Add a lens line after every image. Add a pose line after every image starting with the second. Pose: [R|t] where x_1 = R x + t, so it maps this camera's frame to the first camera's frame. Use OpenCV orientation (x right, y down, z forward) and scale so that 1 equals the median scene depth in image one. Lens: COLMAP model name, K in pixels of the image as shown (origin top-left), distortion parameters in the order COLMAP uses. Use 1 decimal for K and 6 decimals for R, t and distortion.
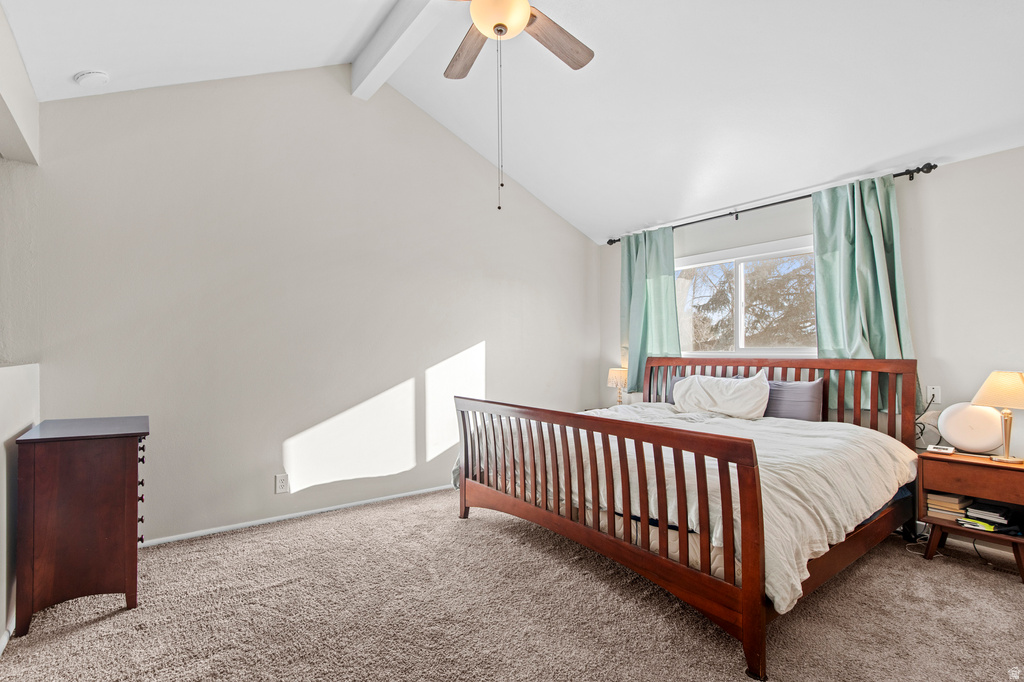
lens RADIAL K [[469.1, 0, 507.6], [0, 469.1, 359.4], [0, 0, 1]] dist [0.001816, 0.000038]
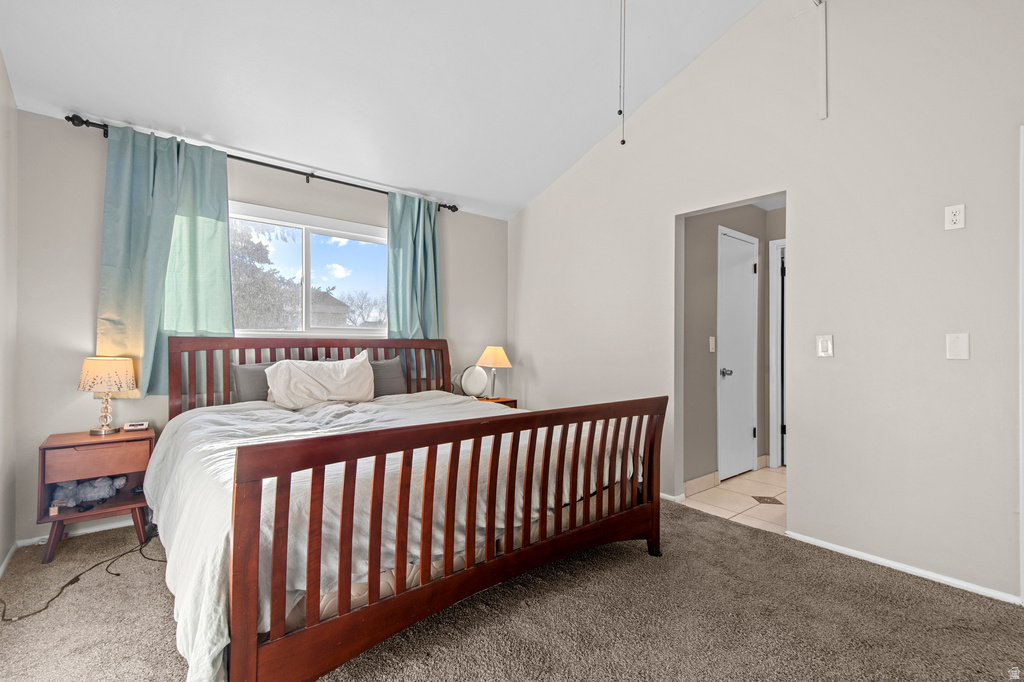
lens RADIAL K [[461.4, 0, 506.1], [0, 461.4, 329.0], [0, 0, 1]] dist [-0.003230, -0.000352]
pose [[-0.051135, 0.011462, 0.998626, -0.464036], [-0.003643, 0.999925, -0.011664, -0.013410], [-0.998685, -0.004234, -0.051089, 0.774071]]
